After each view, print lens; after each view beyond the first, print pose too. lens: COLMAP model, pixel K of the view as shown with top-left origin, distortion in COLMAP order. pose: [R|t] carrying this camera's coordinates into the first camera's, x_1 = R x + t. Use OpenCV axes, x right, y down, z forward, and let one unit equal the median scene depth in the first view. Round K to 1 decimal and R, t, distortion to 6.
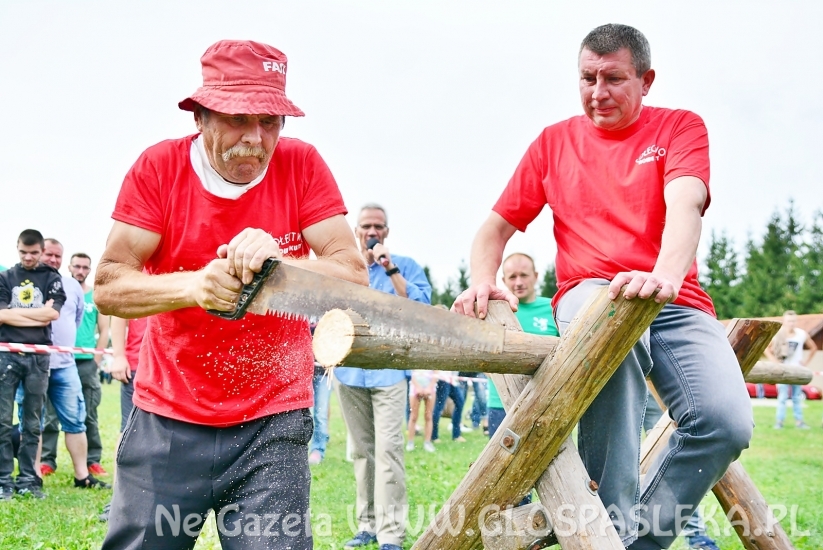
lens RADIAL K [[853.8, 0, 413.0], [0, 853.8, 278.9], [0, 0, 1]] dist [-0.086545, 0.000000]
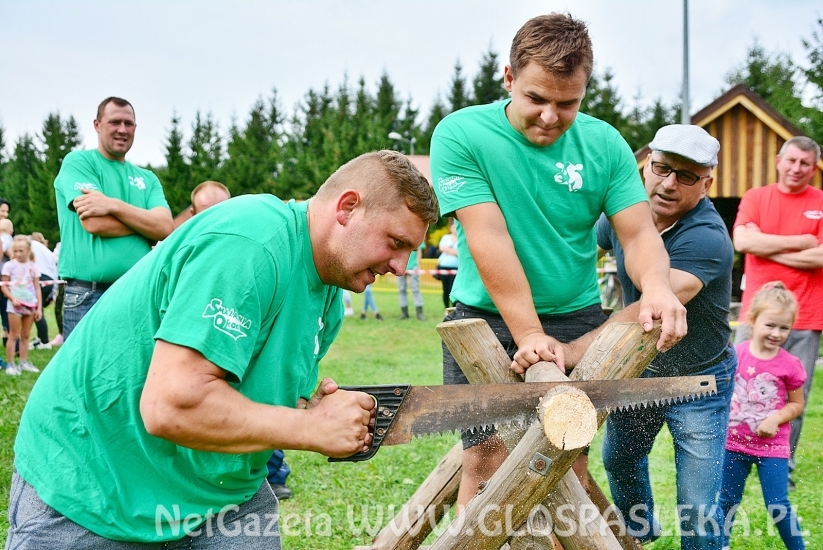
lens RADIAL K [[853.8, 0, 413.7], [0, 853.8, 278.2], [0, 0, 1]] dist [-0.086545, 0.000000]
pose [[0.819188, -0.030135, 0.572733, -0.191030], [-0.052955, 0.990379, 0.127852, -0.052321], [-0.571075, -0.135064, 0.809710, 0.077245]]
